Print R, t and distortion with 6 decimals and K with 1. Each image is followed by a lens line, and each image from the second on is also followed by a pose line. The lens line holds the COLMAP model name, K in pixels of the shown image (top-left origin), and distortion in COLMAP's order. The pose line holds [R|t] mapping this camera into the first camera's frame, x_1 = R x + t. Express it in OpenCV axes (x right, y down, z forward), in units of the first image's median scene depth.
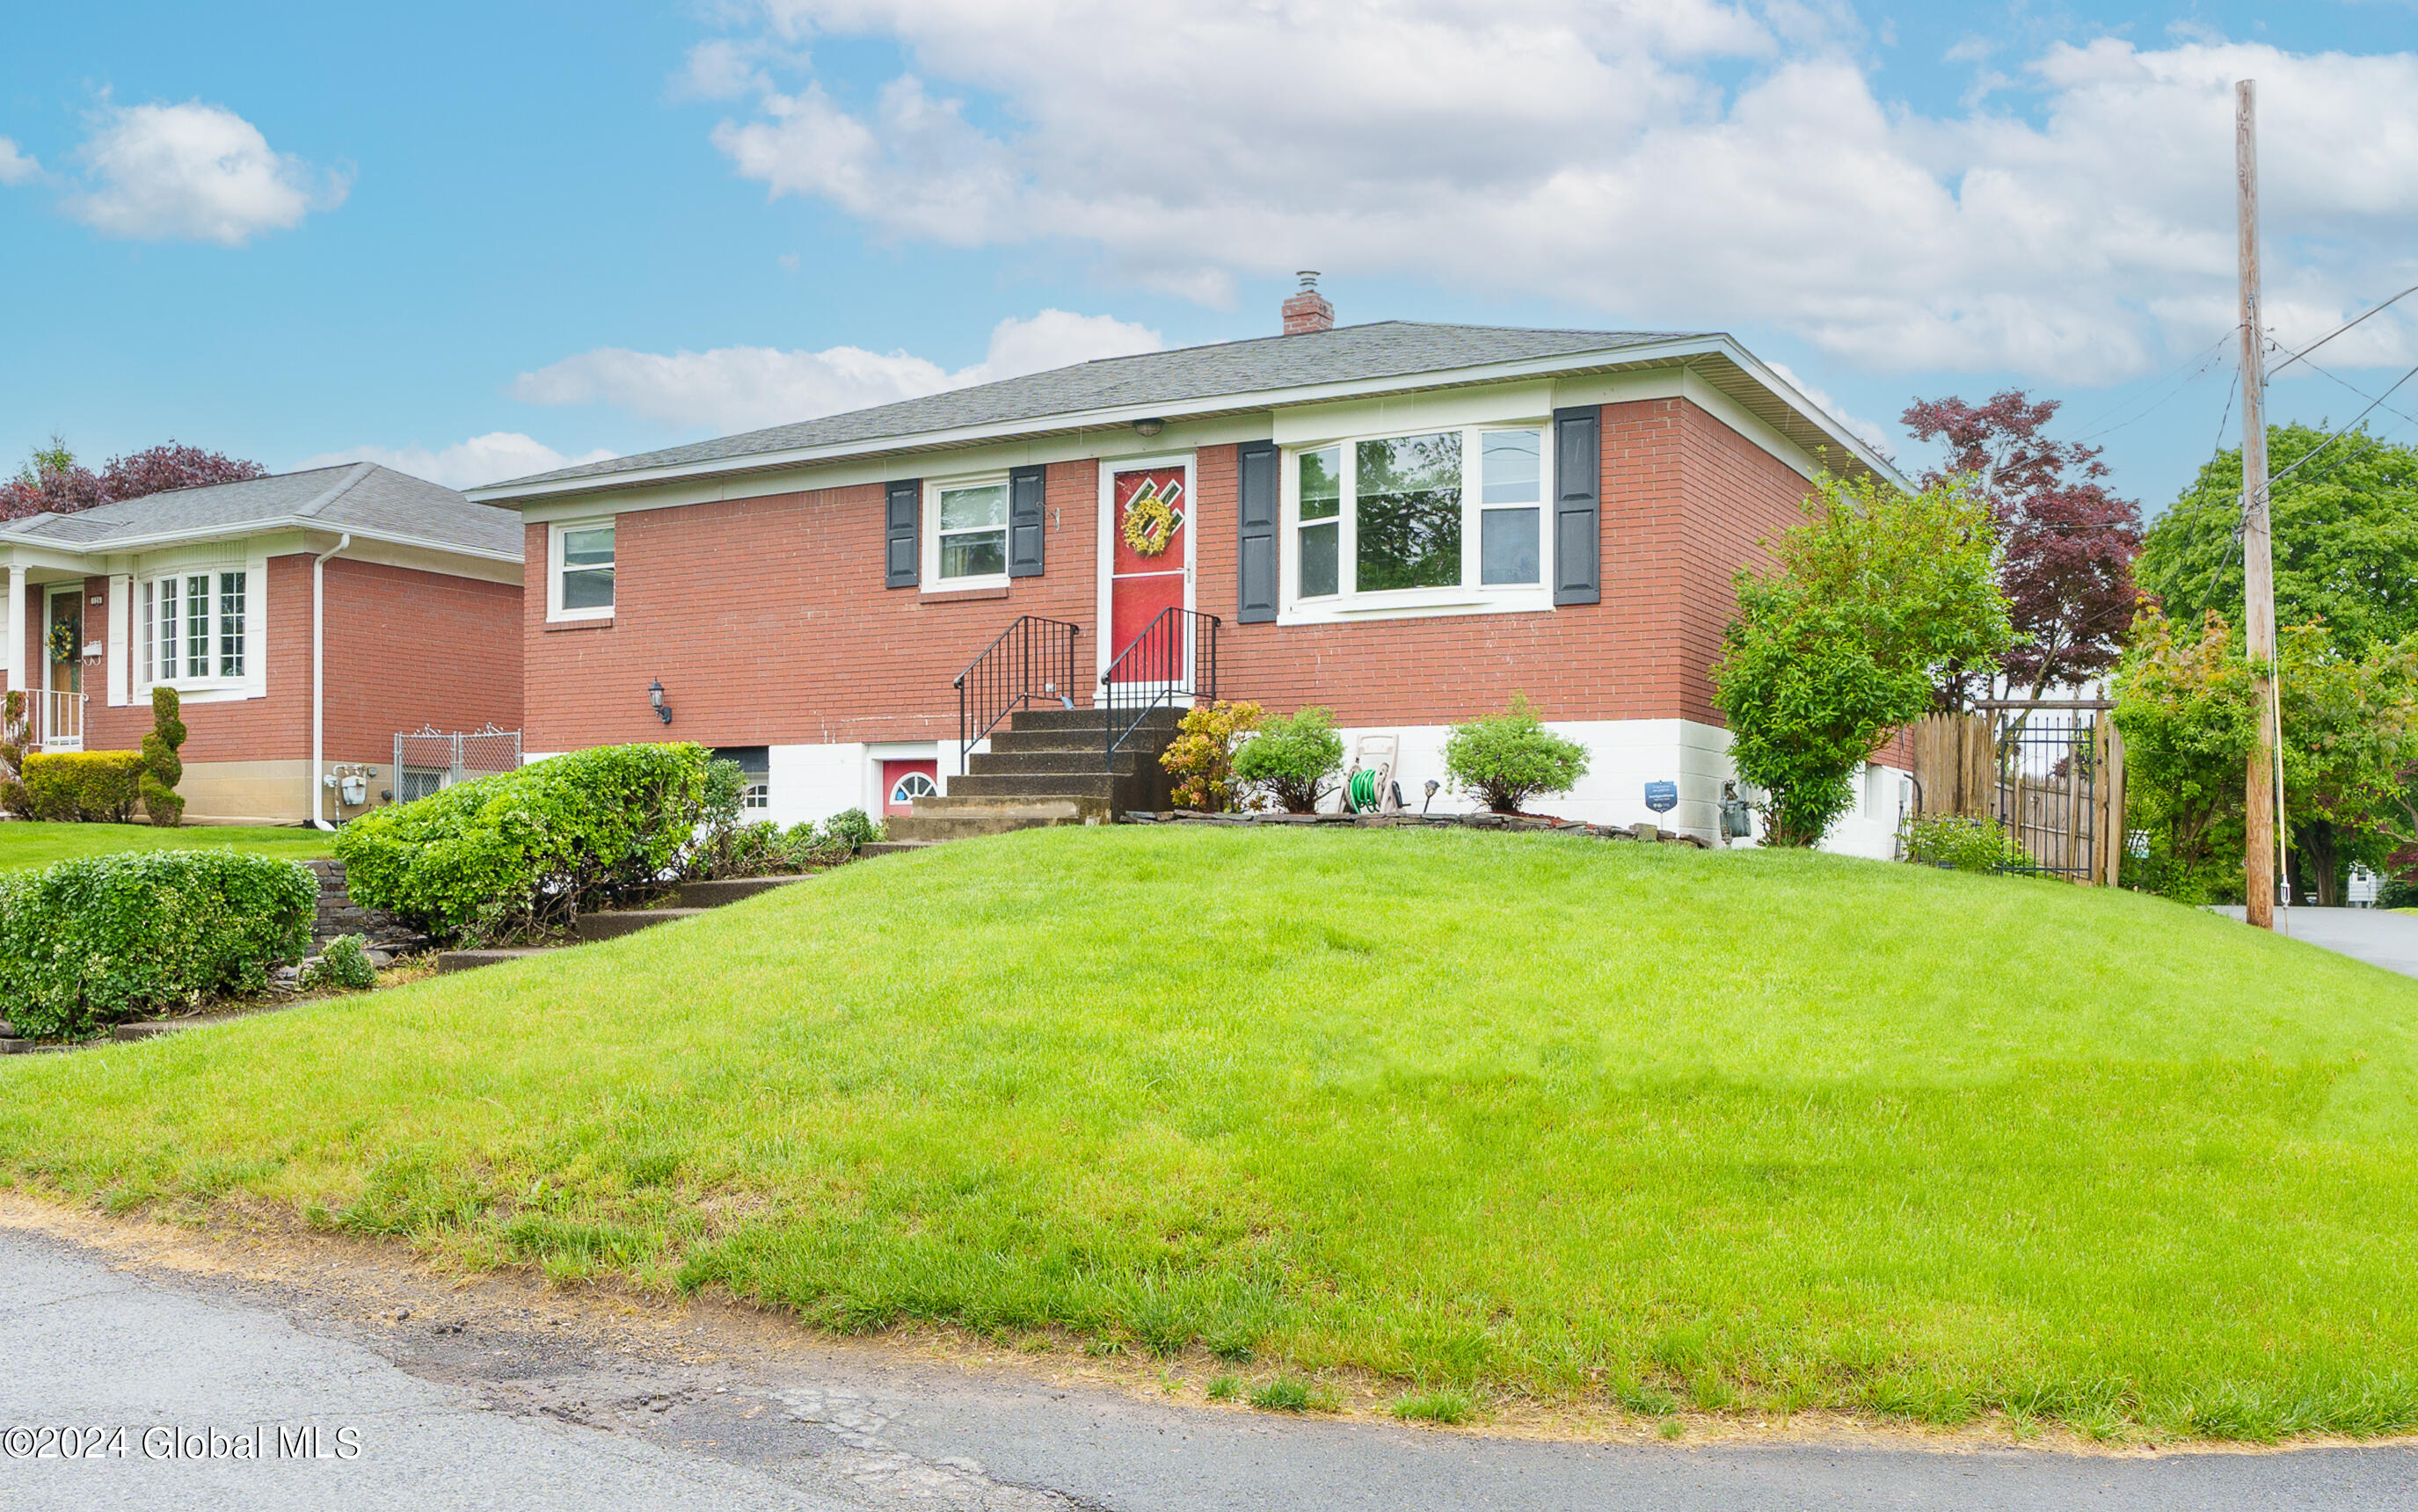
lens RADIAL K [[2121.9, 0, 1206.5], [0, 2121.9, 899.1], [0, 0, 1]] dist [-0.010516, -0.005583]
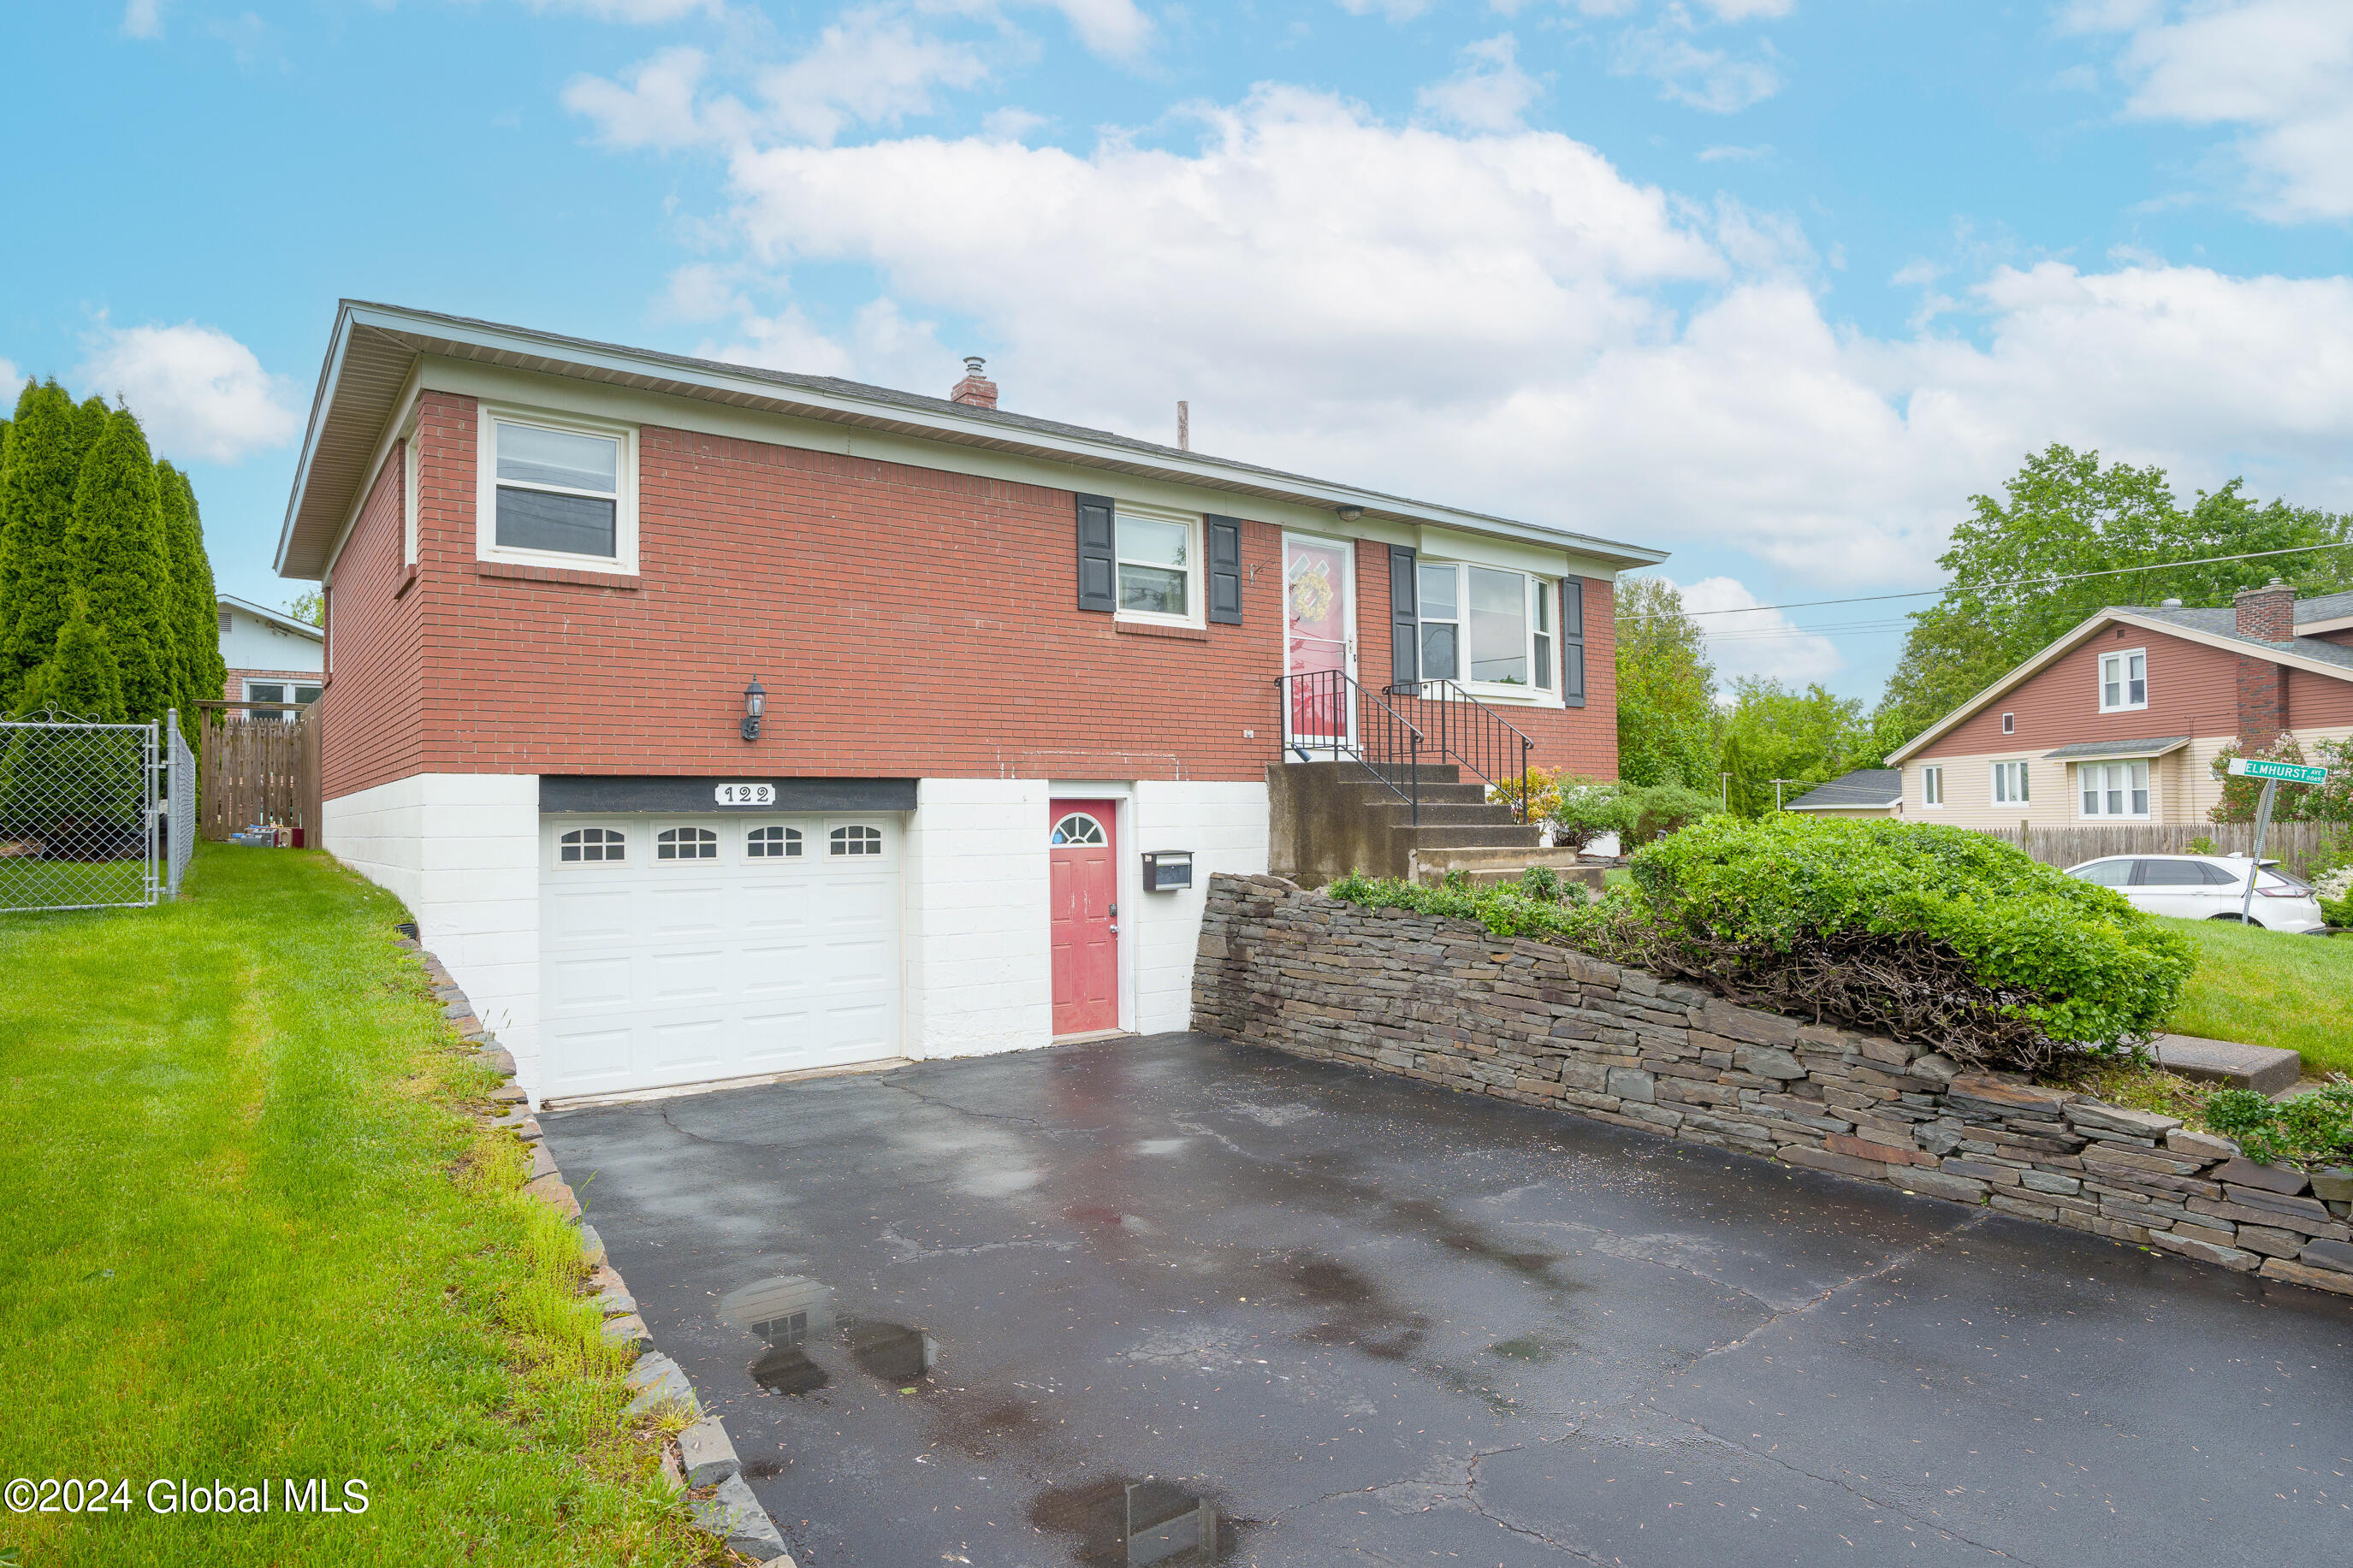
lens RADIAL K [[1309.5, 0, 1176.5], [0, 1309.5, 784.0], [0, 0, 1]] dist [-0.019611, -0.000019]
pose [[0.389010, 0.009794, 0.921181, -0.647446], [0.023300, 0.999519, -0.020467, -0.060169], [-0.920939, 0.029426, 0.388595, 0.748381]]
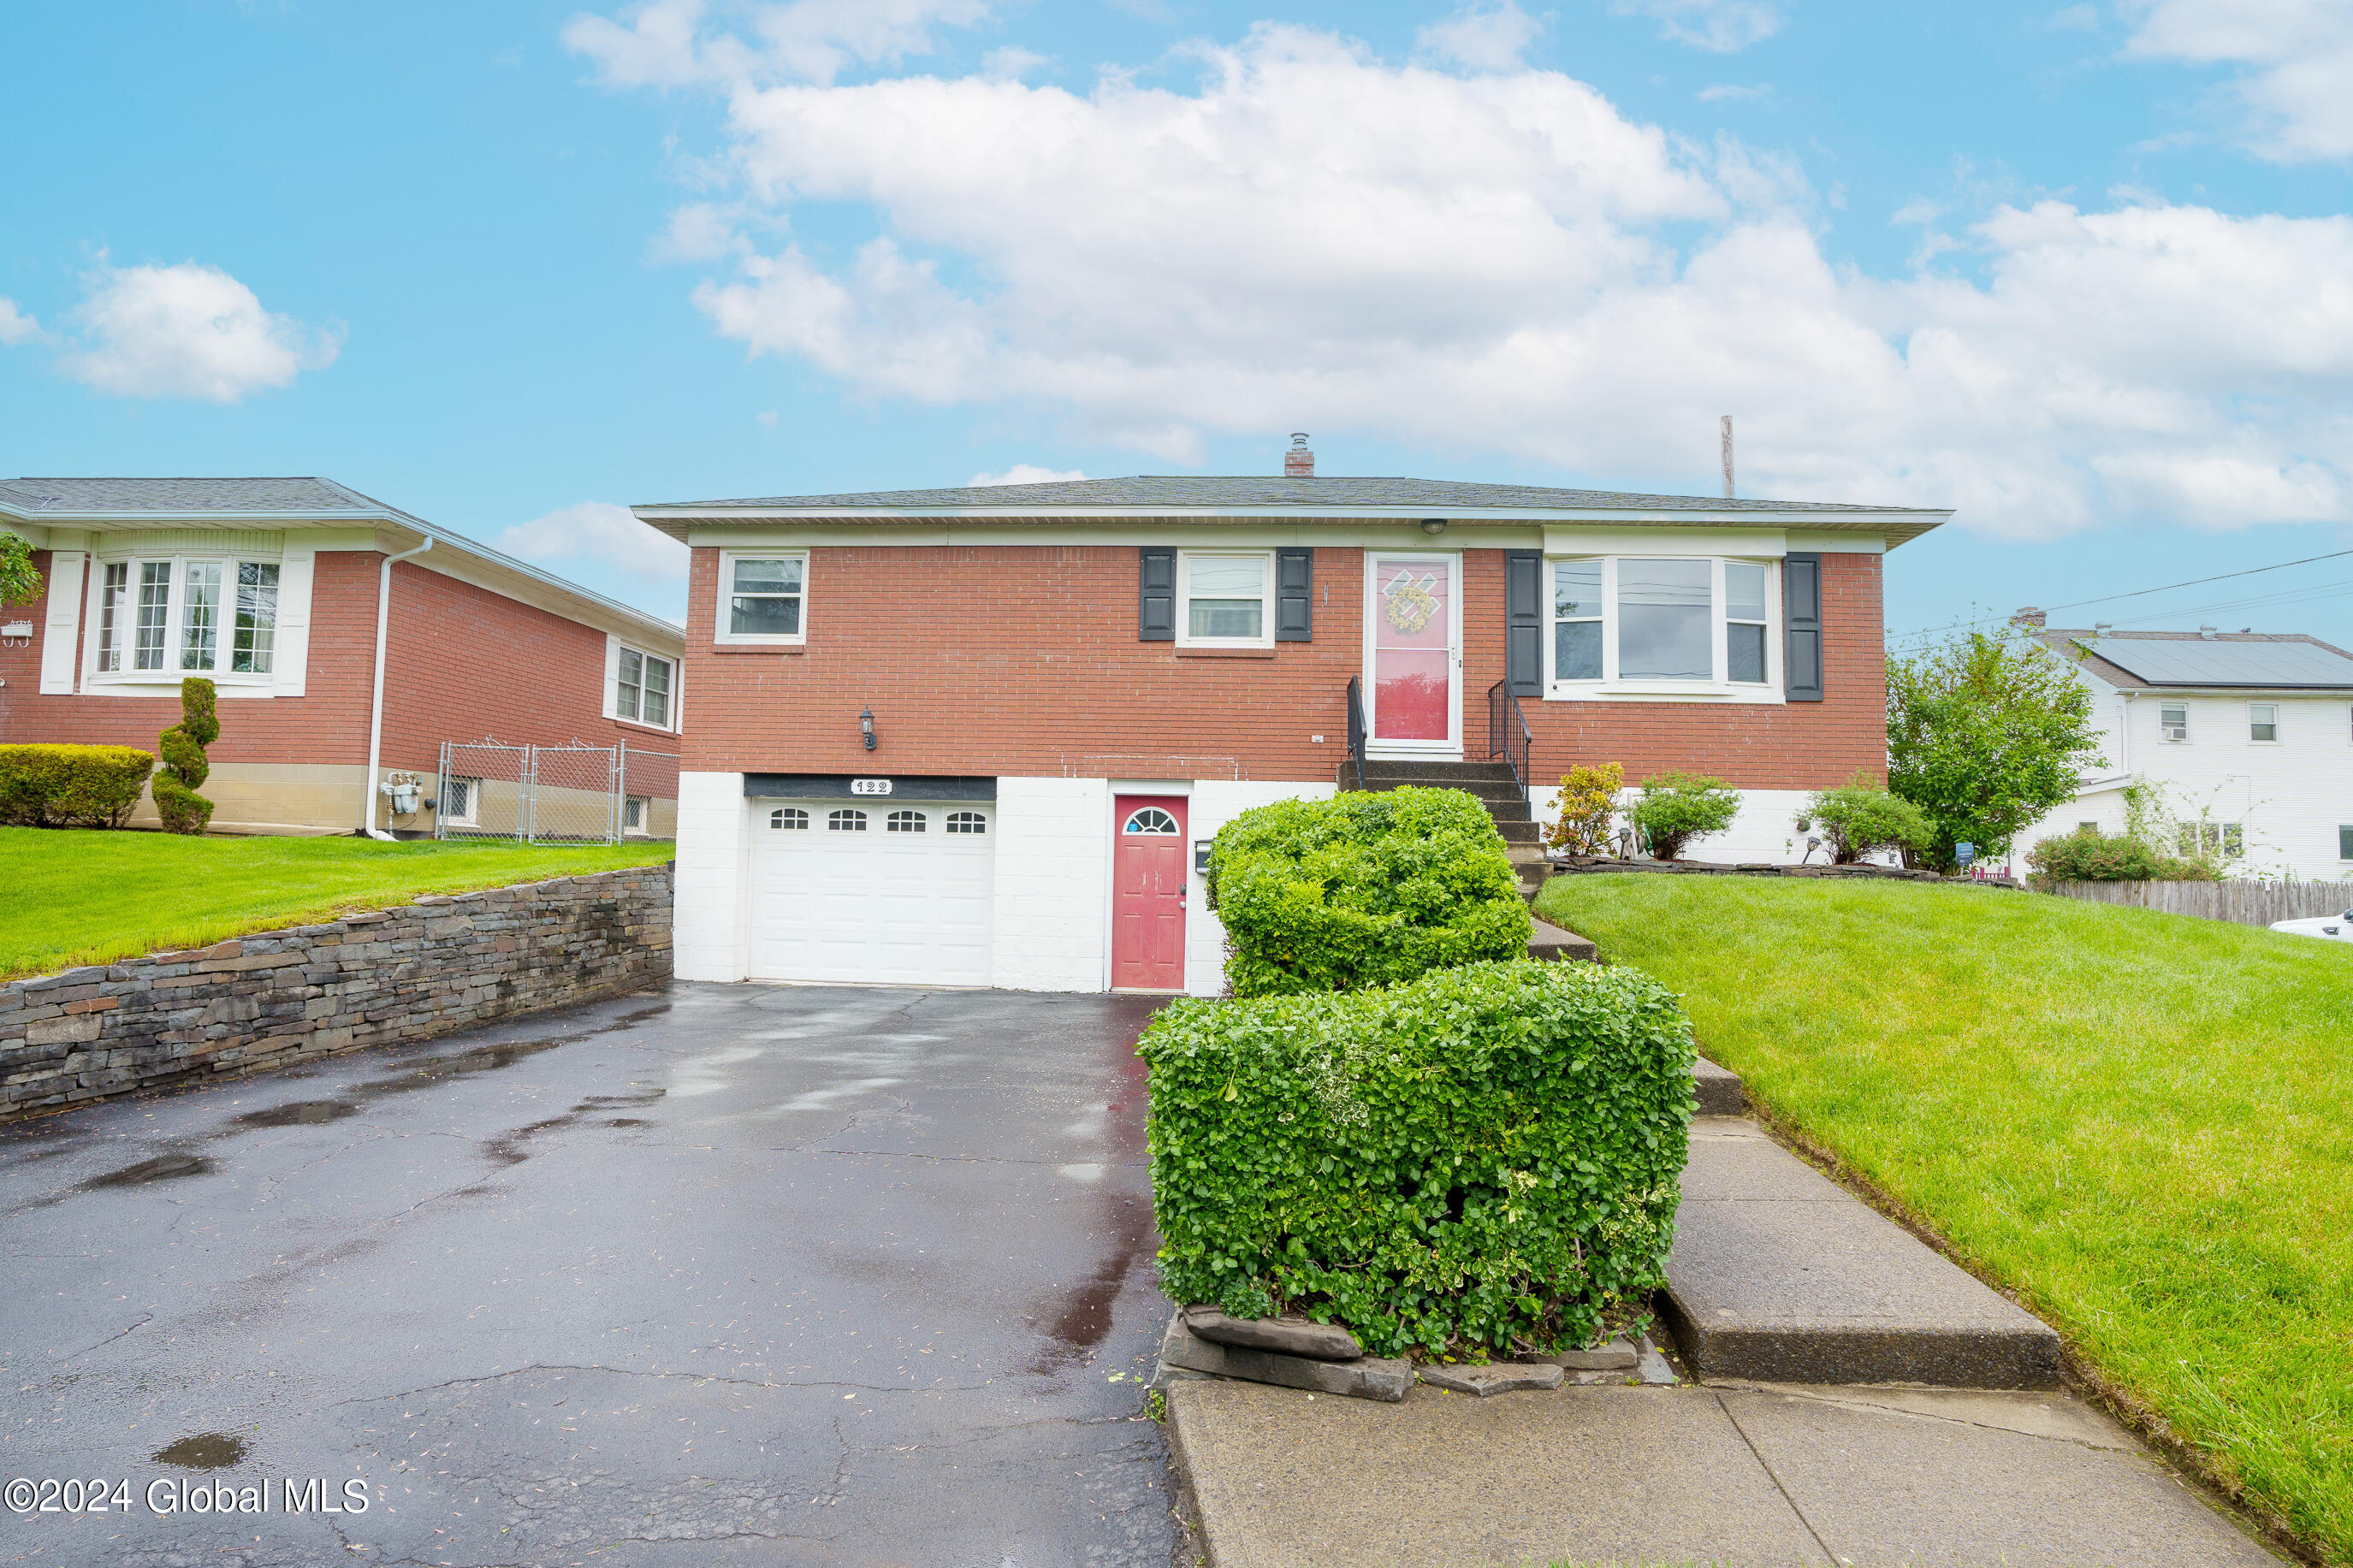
lens RADIAL K [[1229.1, 0, 1176.5], [0, 1229.1, 784.0], [0, 0, 1]] dist [-0.042771, 0.032352]
pose [[0.889456, 0.036365, 0.455572, -0.423923], [-0.007186, 0.997819, -0.065619, -0.029750], [-0.456965, 0.055092, 0.887777, 0.425071]]
